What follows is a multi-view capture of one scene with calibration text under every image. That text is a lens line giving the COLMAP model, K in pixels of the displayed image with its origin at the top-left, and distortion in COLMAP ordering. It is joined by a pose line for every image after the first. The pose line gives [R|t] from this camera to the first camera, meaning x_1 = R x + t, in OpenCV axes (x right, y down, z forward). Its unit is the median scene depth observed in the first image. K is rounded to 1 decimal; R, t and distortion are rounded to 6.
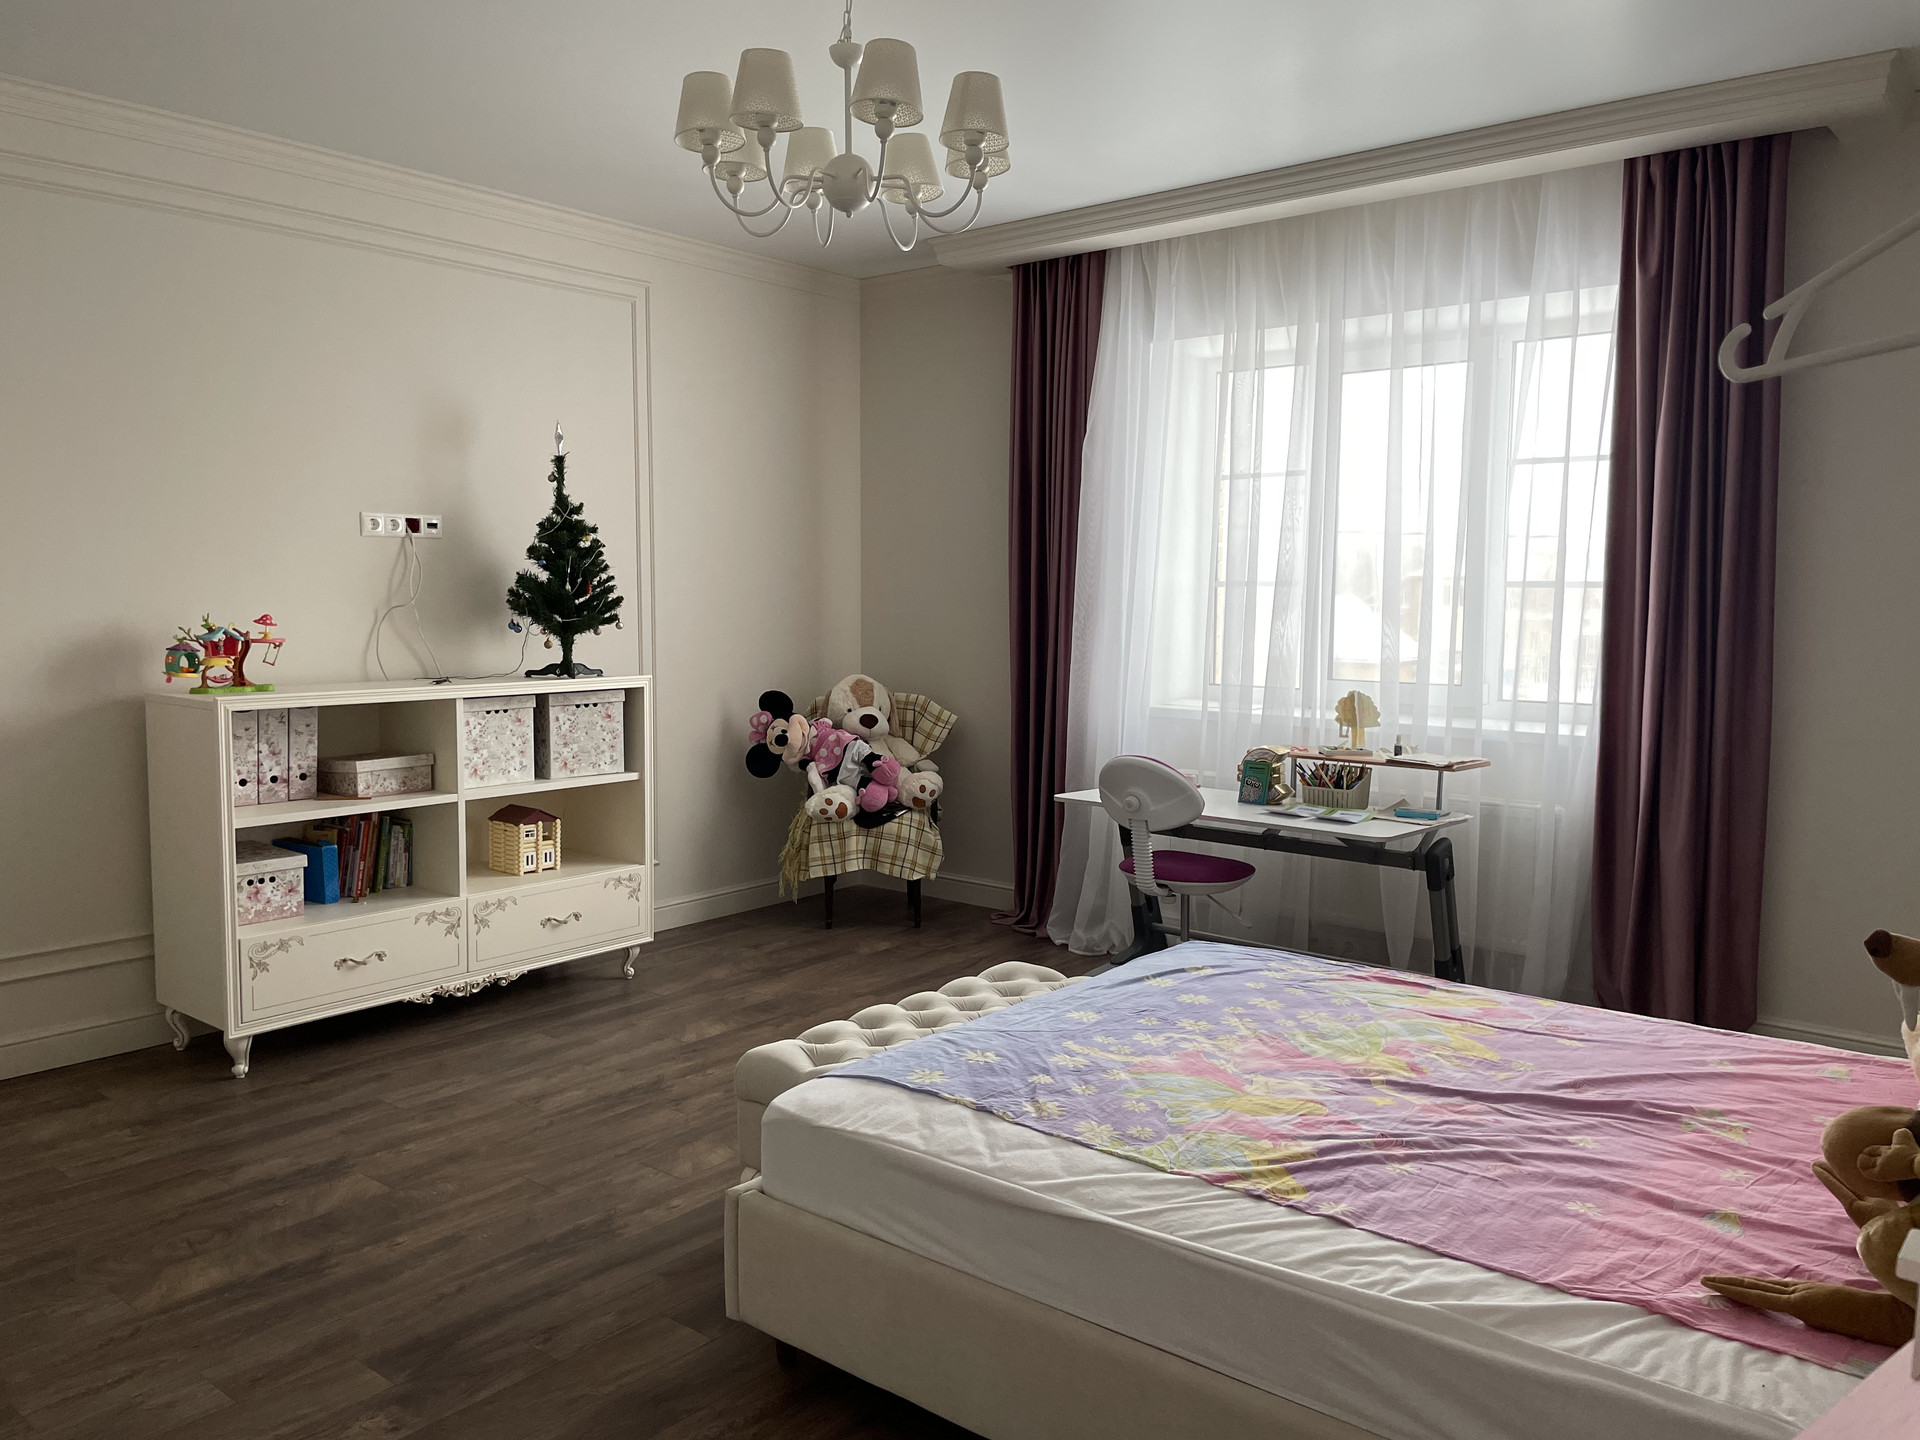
lens RADIAL K [[1464.1, 0, 967.4], [0, 1464.1, 716.8], [0, 0, 1]] dist [0.067825, -0.068712]
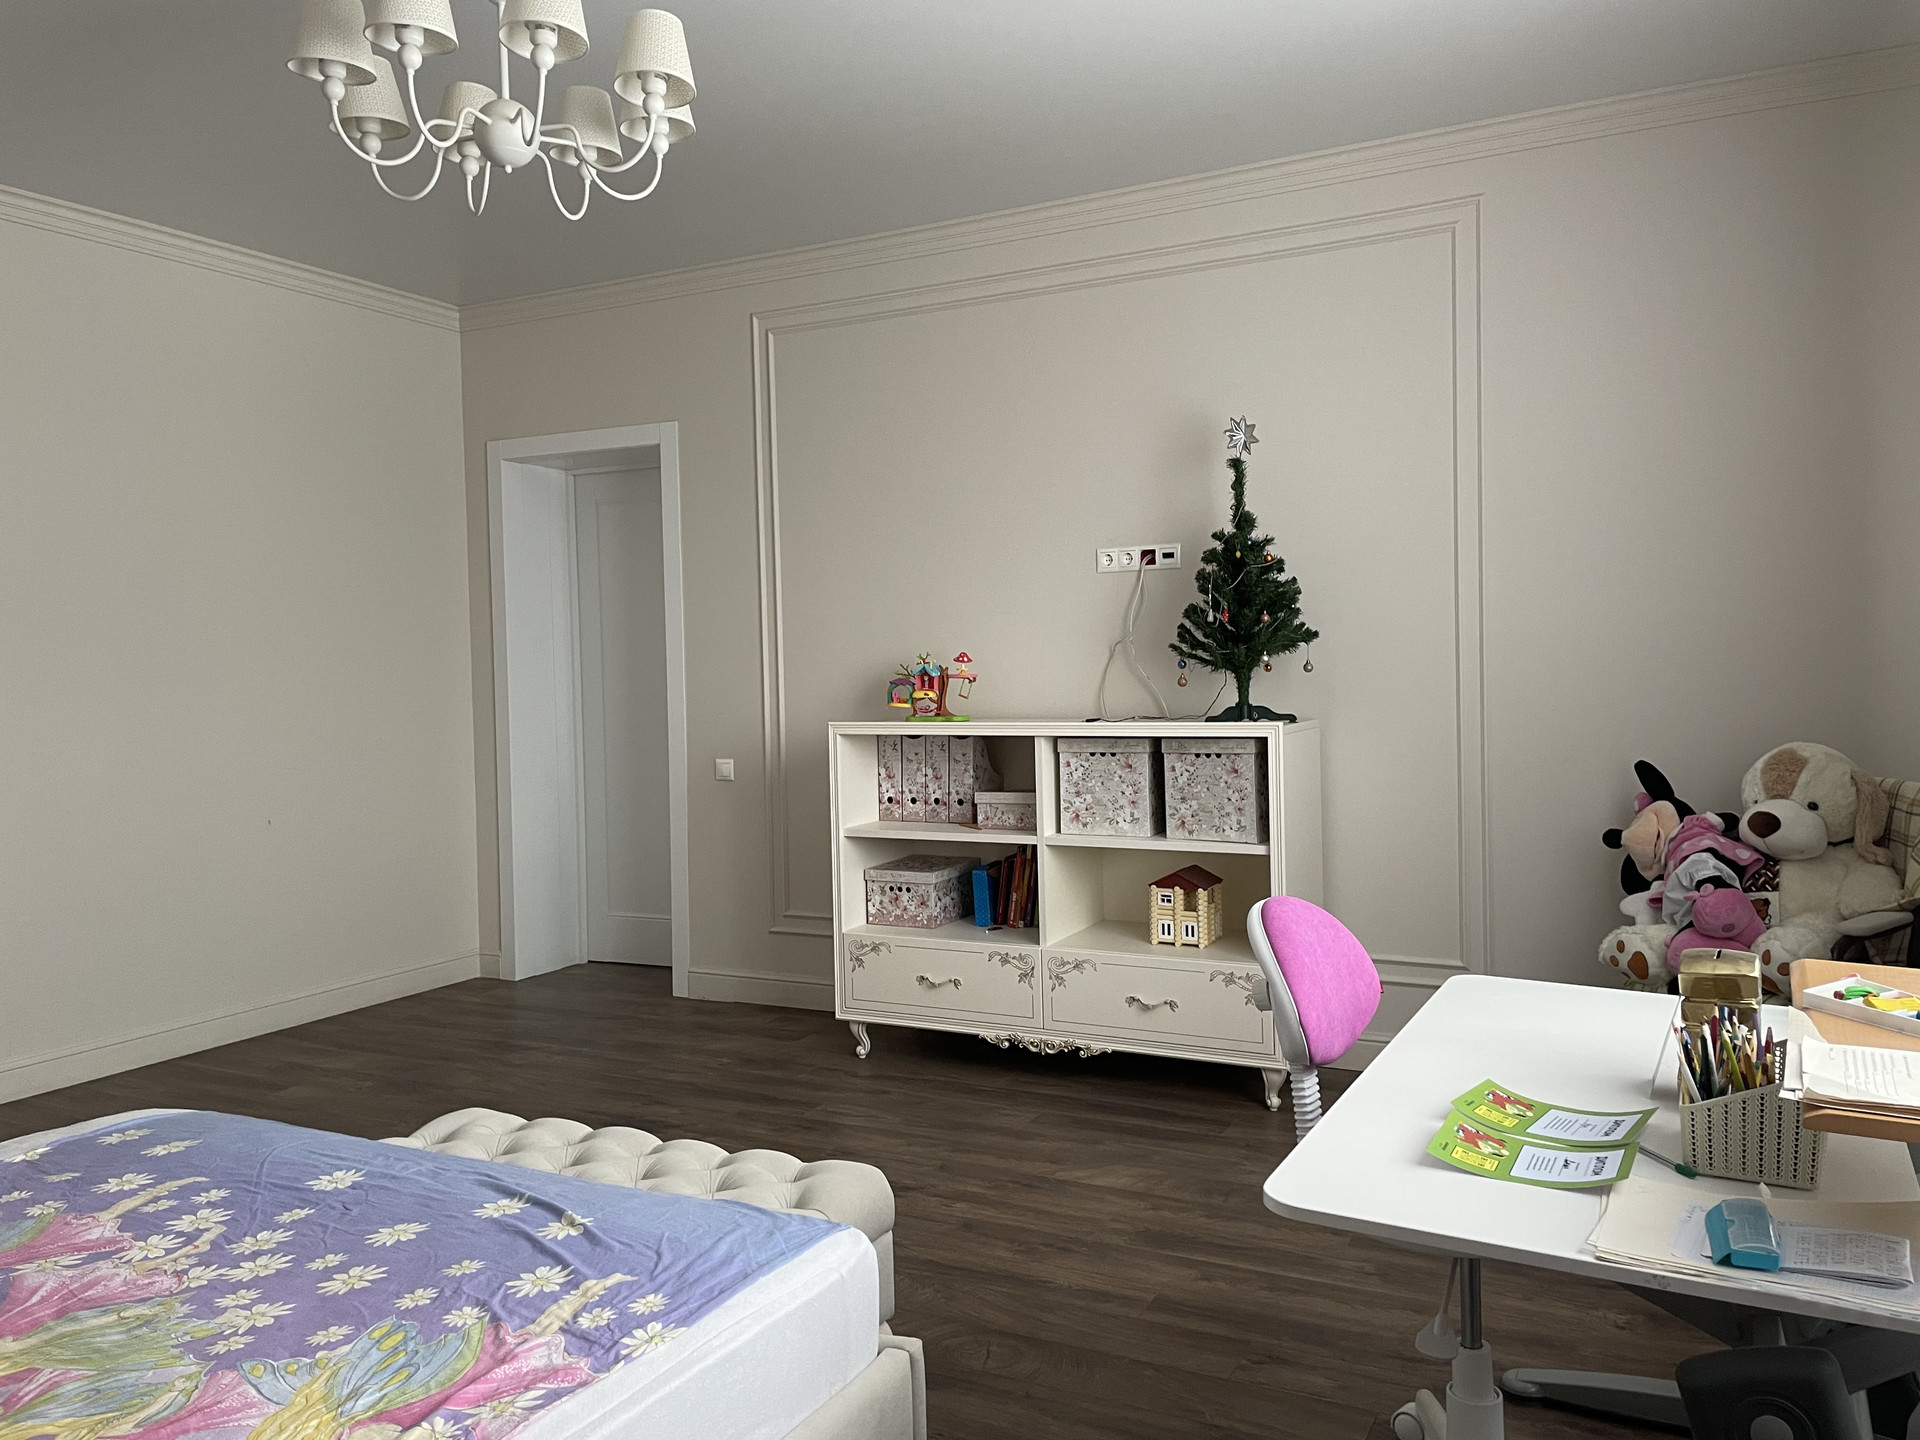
lens RADIAL K [[1464.1, 0, 964.9], [0, 1464.1, 674.8], [0, 0, 1]] dist [0.067825, -0.068712]
pose [[0.192915, 0.001670, -0.981214, 0.569978], [-0.060858, 0.998094, -0.010266, -0.039364], [0.979326, 0.061695, 0.192649, 0.756519]]
